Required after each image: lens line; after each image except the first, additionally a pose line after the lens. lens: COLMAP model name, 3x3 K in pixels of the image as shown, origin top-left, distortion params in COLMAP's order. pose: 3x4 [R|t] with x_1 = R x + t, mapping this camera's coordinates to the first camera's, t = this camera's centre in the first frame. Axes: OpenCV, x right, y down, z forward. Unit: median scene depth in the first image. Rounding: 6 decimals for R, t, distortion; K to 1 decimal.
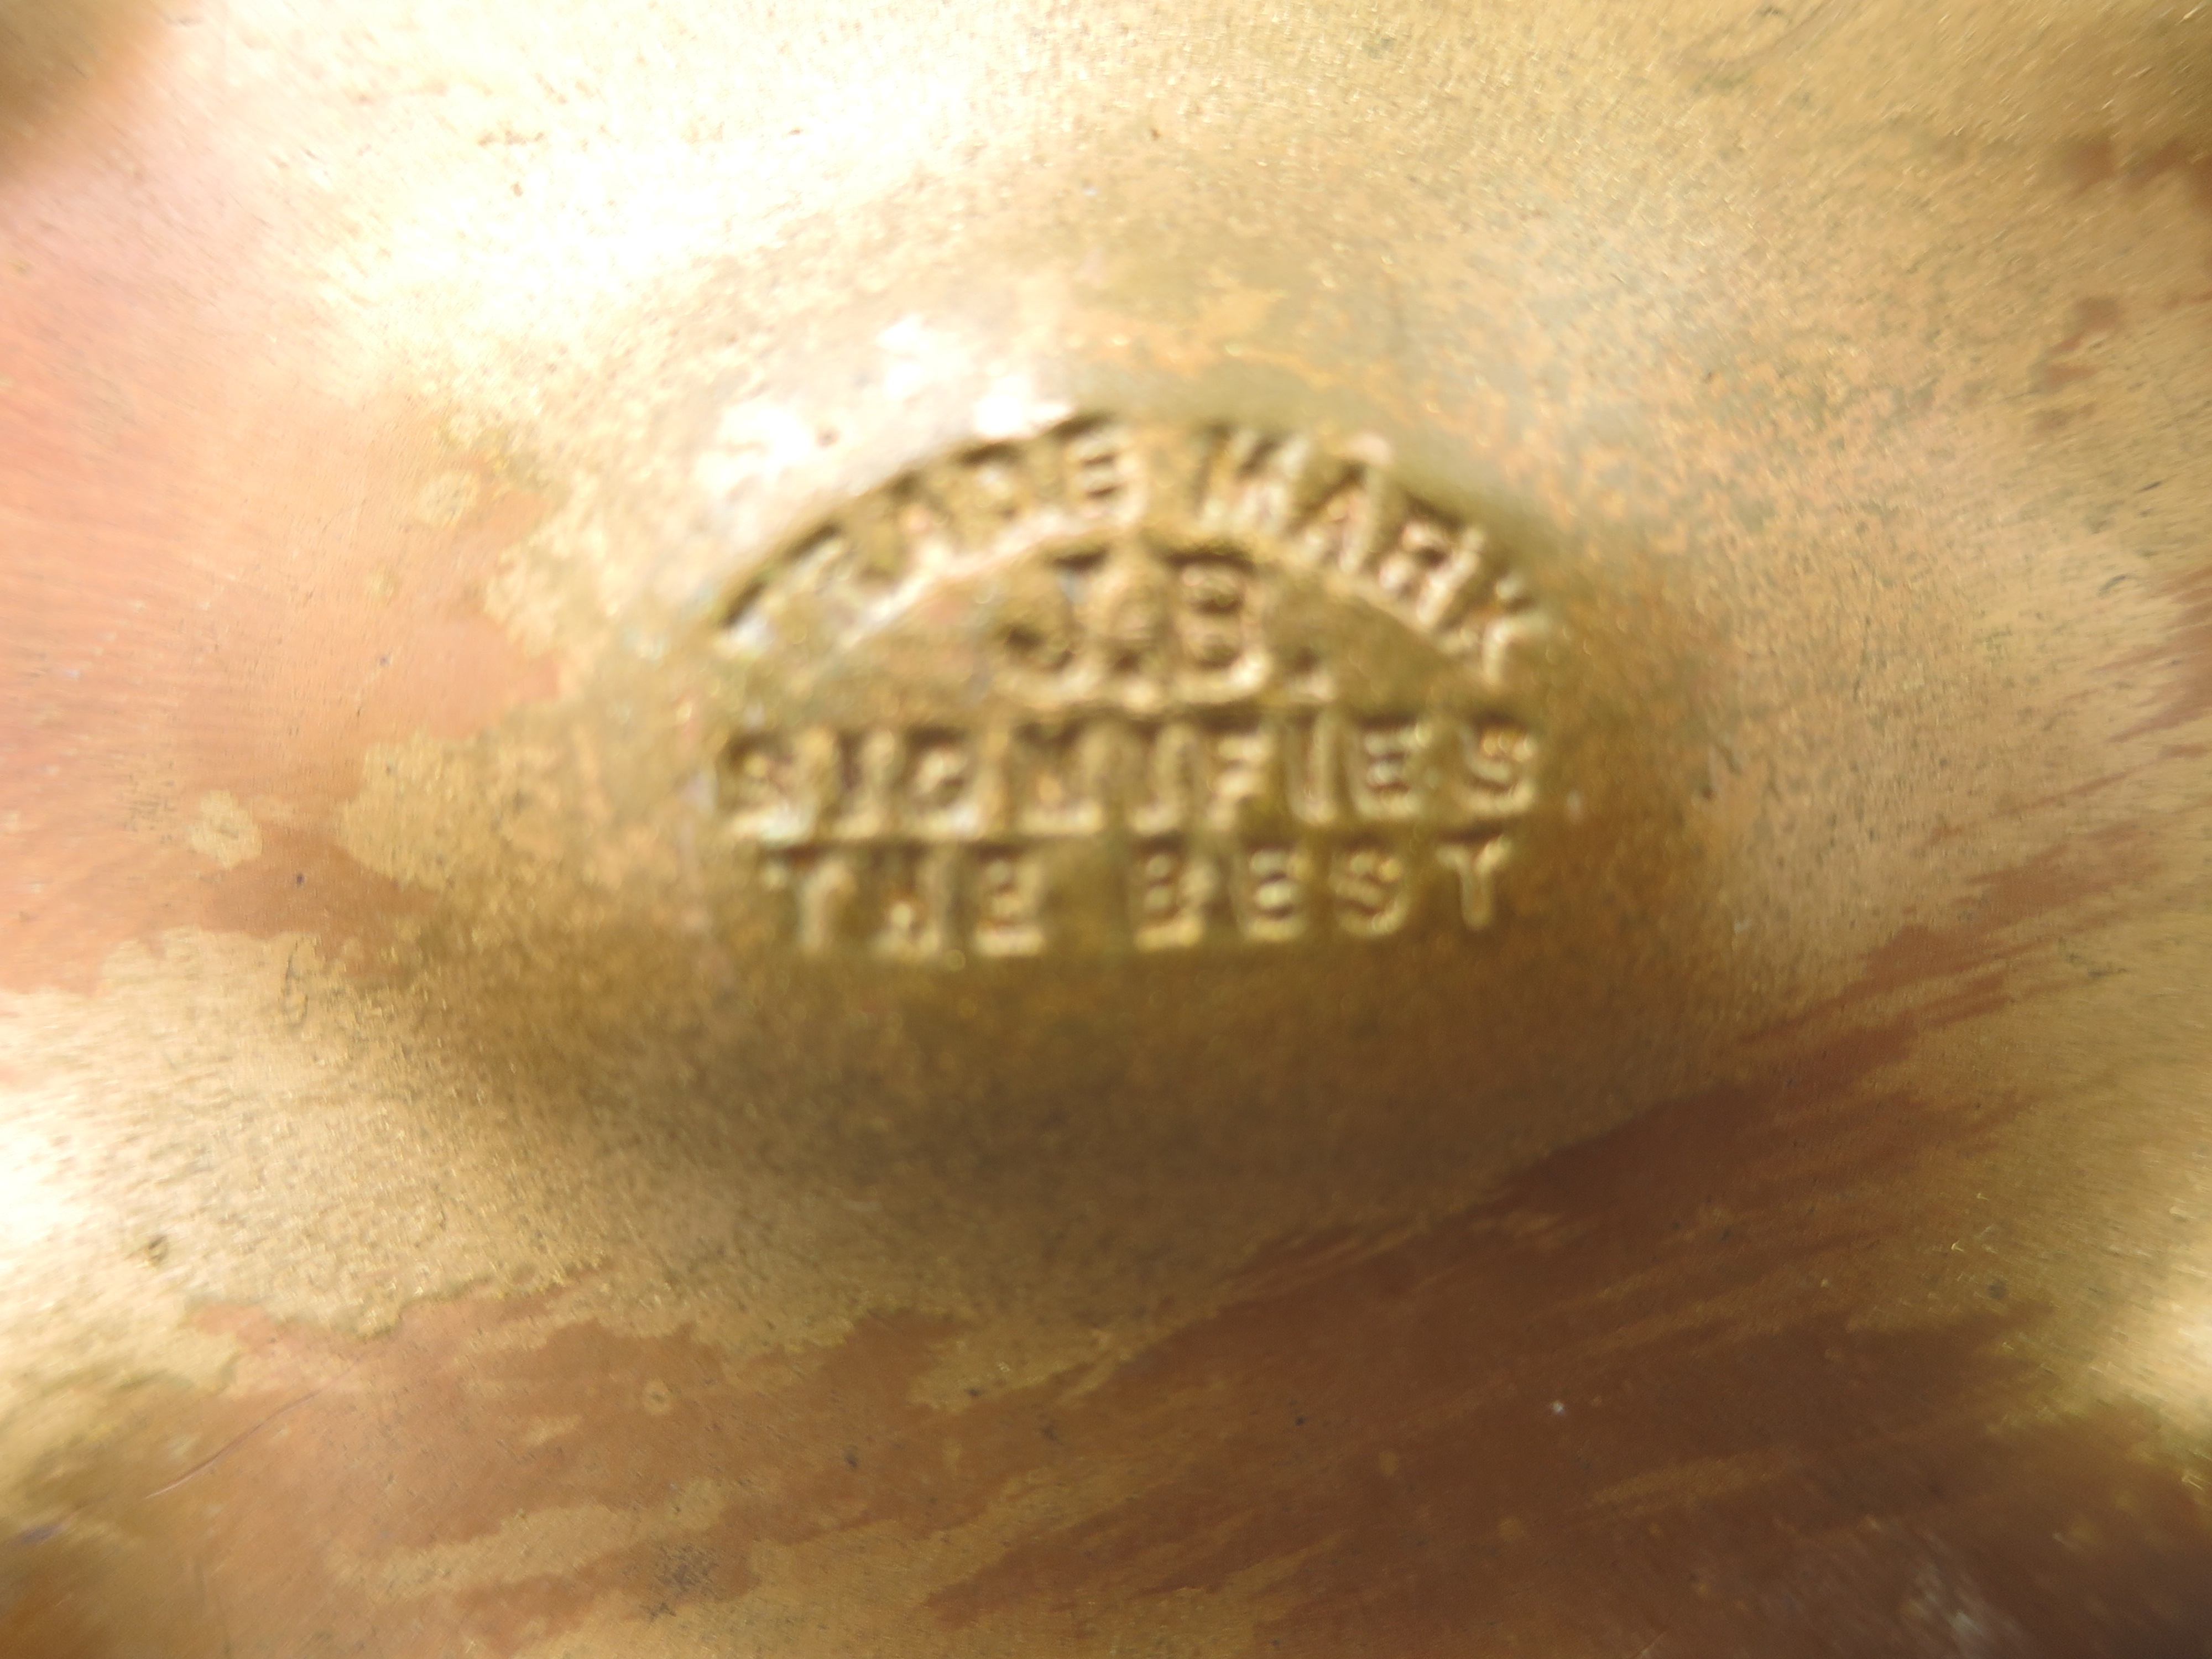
lens RADIAL K [[1529.4, 0, 1107.3], [0, 1529.4, 832.1], [0, 0, 1]] dist [-0.009080, -0.002632]
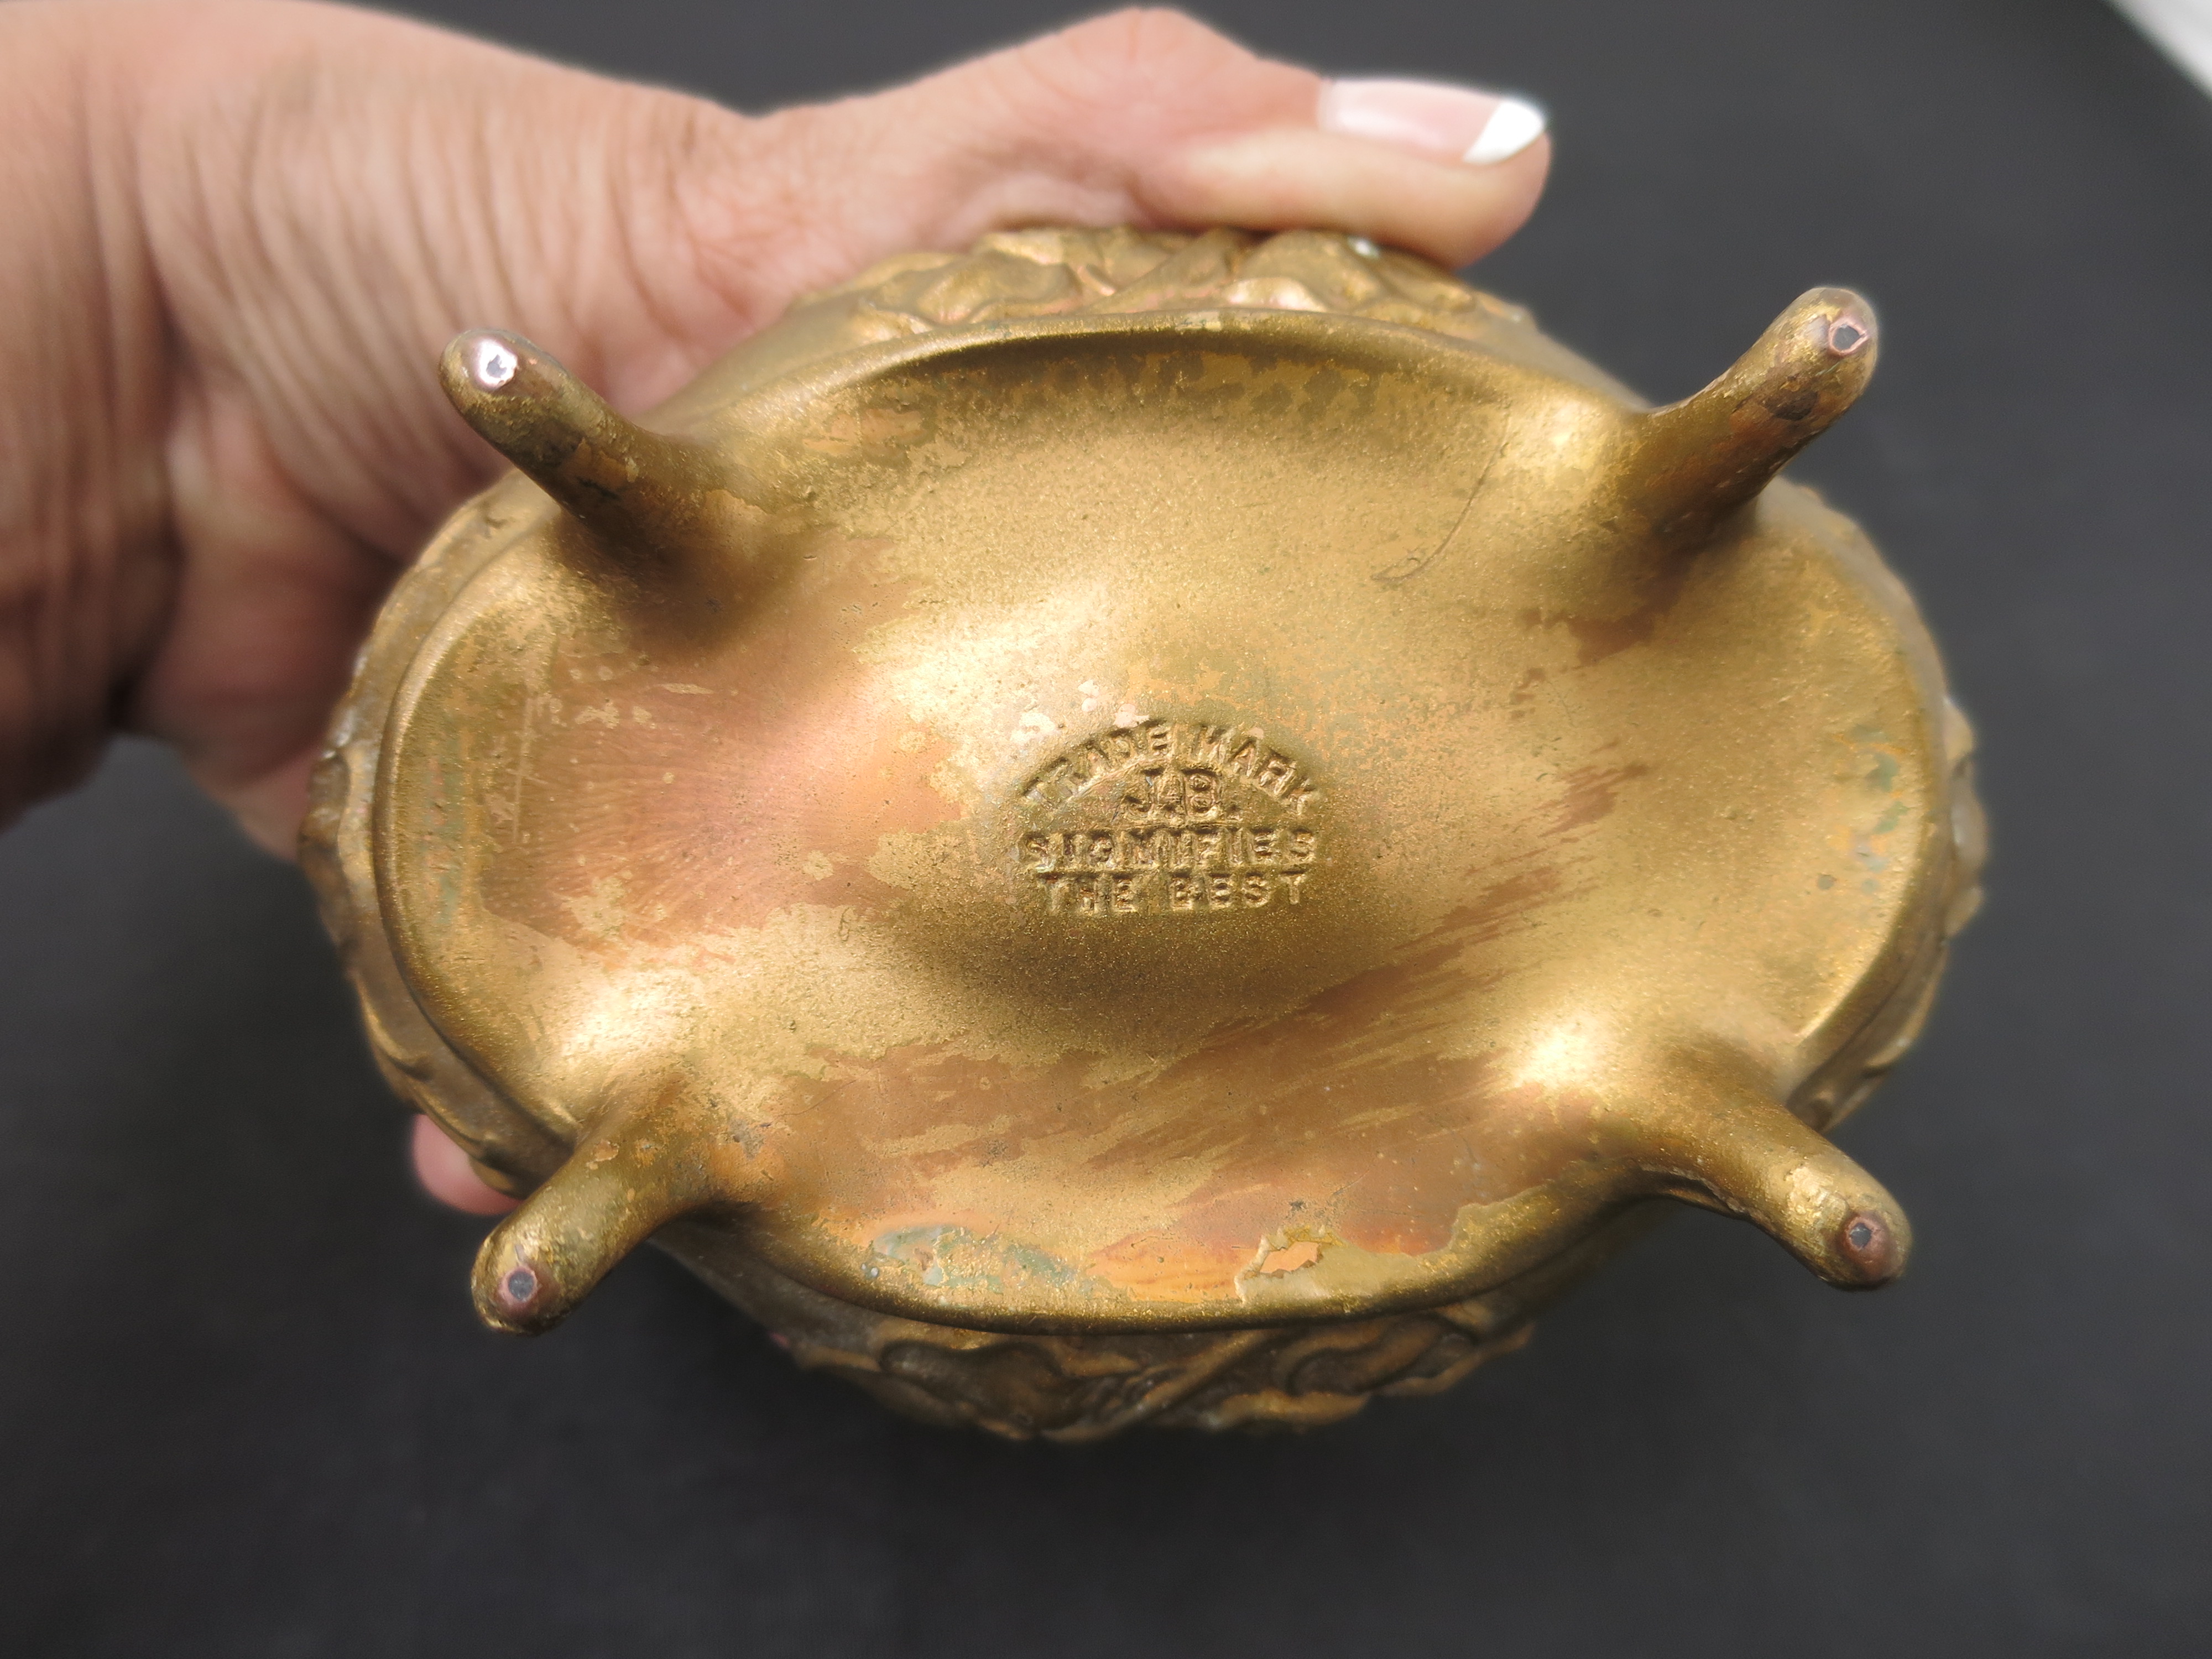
lens RADIAL K [[1529.4, 0, 1104.8], [0, 1529.4, 833.5], [0, 0, 1]] dist [-0.009080, -0.002632]
pose [[0.999667, 0.007412, 0.024712, -0.159239], [-0.007357, 0.999970, -0.002329, -0.054223], [-0.024729, 0.002147, 0.999692, -1.644320]]
